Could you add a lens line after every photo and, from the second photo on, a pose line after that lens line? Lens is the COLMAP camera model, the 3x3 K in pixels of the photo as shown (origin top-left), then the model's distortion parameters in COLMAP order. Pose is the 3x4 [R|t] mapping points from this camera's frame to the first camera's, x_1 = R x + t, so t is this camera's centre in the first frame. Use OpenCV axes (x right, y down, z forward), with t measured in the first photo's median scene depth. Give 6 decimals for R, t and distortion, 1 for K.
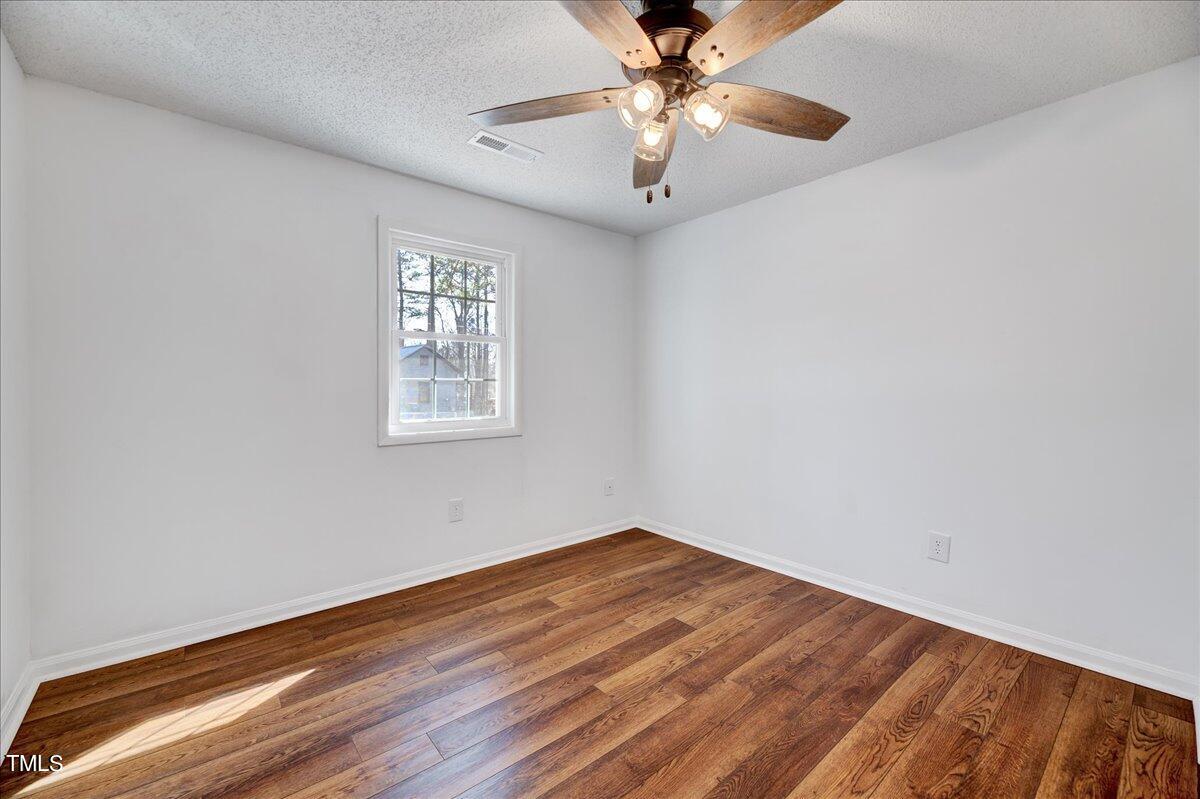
lens RADIAL K [[486.7, 0, 603.0], [0, 486.7, 394.7], [0, 0, 1]] dist [0.000414, -0.003328]
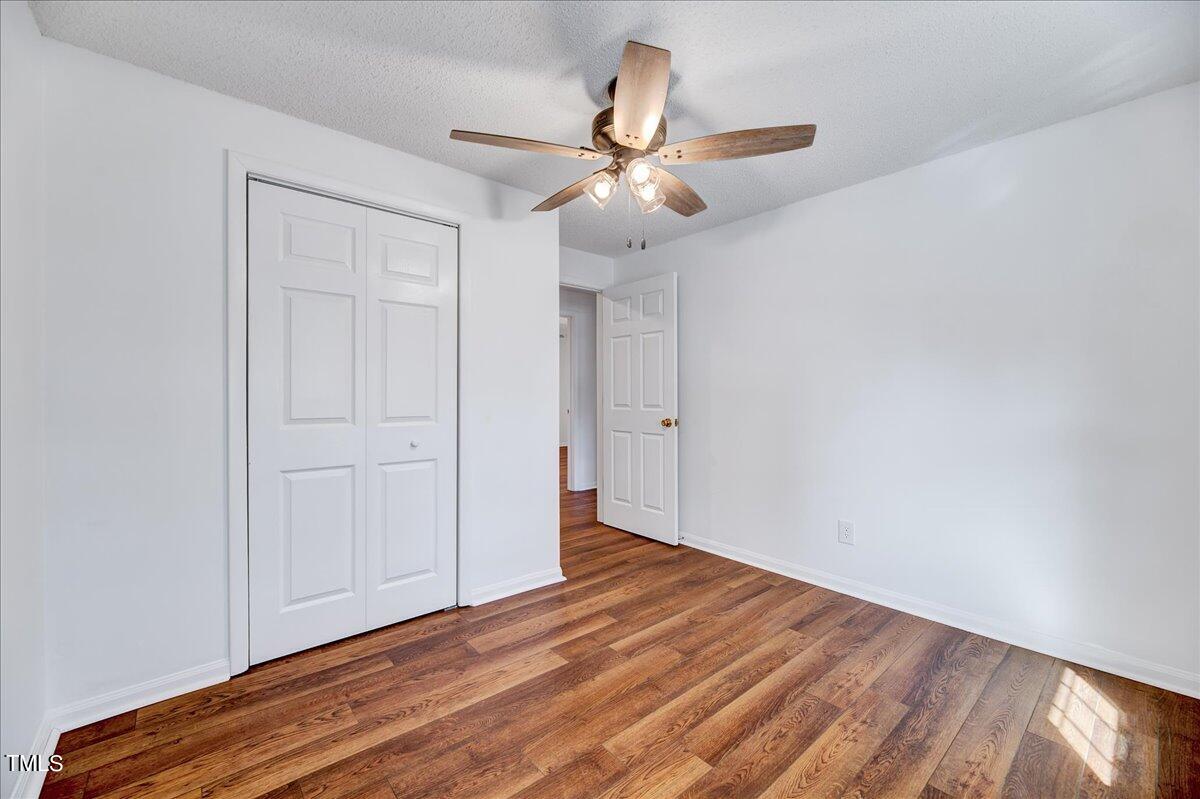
lens RADIAL K [[486.7, 0, 595.9], [0, 486.7, 392.3], [0, 0, 1]] dist [0.000414, -0.003328]
pose [[-0.999994, 0.002661, -0.002276, 0.172384], [0.002617, 0.999820, 0.018775, -0.038124], [0.002326, 0.018769, -0.999821, 1.771571]]
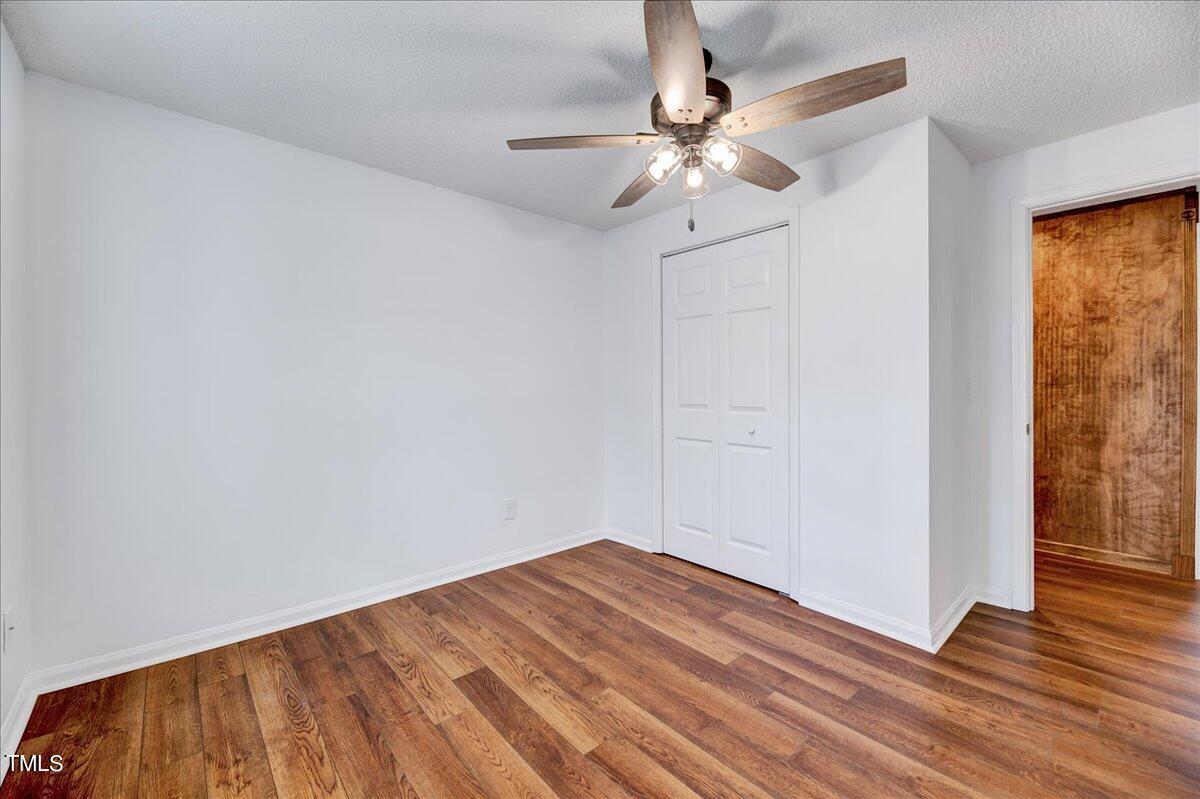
lens RADIAL K [[486.7, 0, 598.1], [0, 486.7, 388.5], [0, 0, 1]] dist [0.000414, -0.003328]
pose [[-0.014520, 0.000949, 0.999894, -0.825820], [0.022716, 0.999742, -0.000619, -0.016421], [-0.999637, 0.022705, -0.014538, 0.963799]]
